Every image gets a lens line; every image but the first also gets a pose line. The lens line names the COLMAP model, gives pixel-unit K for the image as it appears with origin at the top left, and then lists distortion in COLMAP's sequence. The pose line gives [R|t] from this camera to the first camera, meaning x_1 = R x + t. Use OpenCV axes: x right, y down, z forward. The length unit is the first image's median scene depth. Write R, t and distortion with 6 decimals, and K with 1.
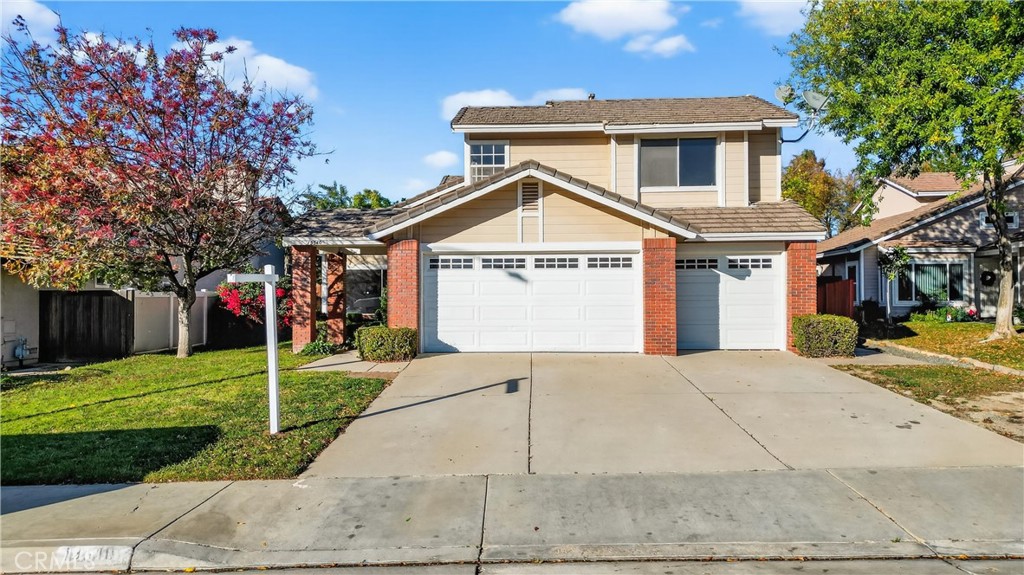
lens RADIAL K [[698.1, 0, 555.6], [0, 698.1, 288.3], [0, 0, 1]] dist [0.030407, -0.002362]
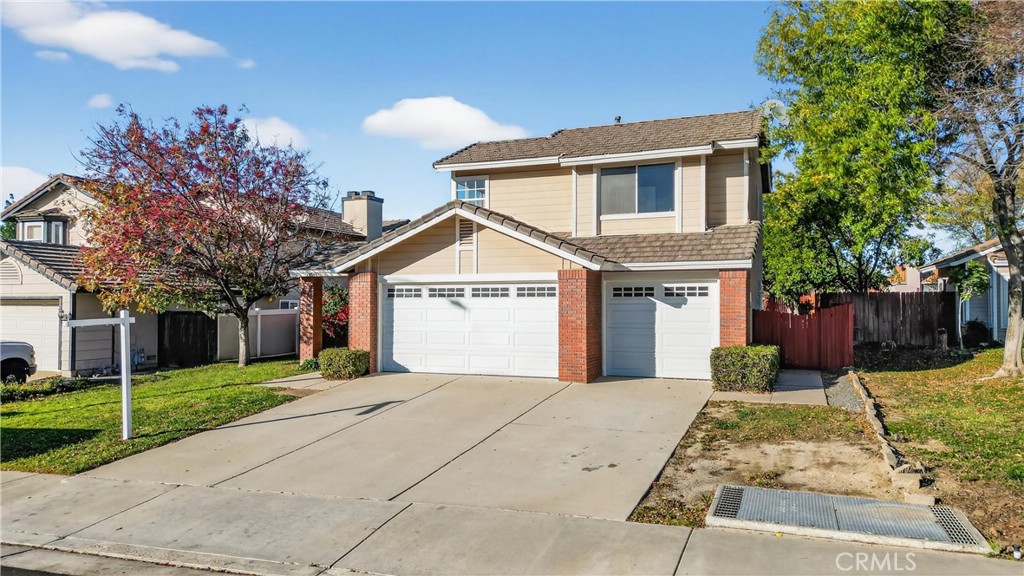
lens RADIAL K [[698.1, 0, 555.6], [0, 698.1, 288.8], [0, 0, 1]] dist [0.030407, -0.002362]
pose [[0.951481, -0.002079, -0.307701, 0.406022], [0.000801, 0.999991, -0.004278, -0.035079], [0.307707, 0.003823, 0.951473, 0.004818]]
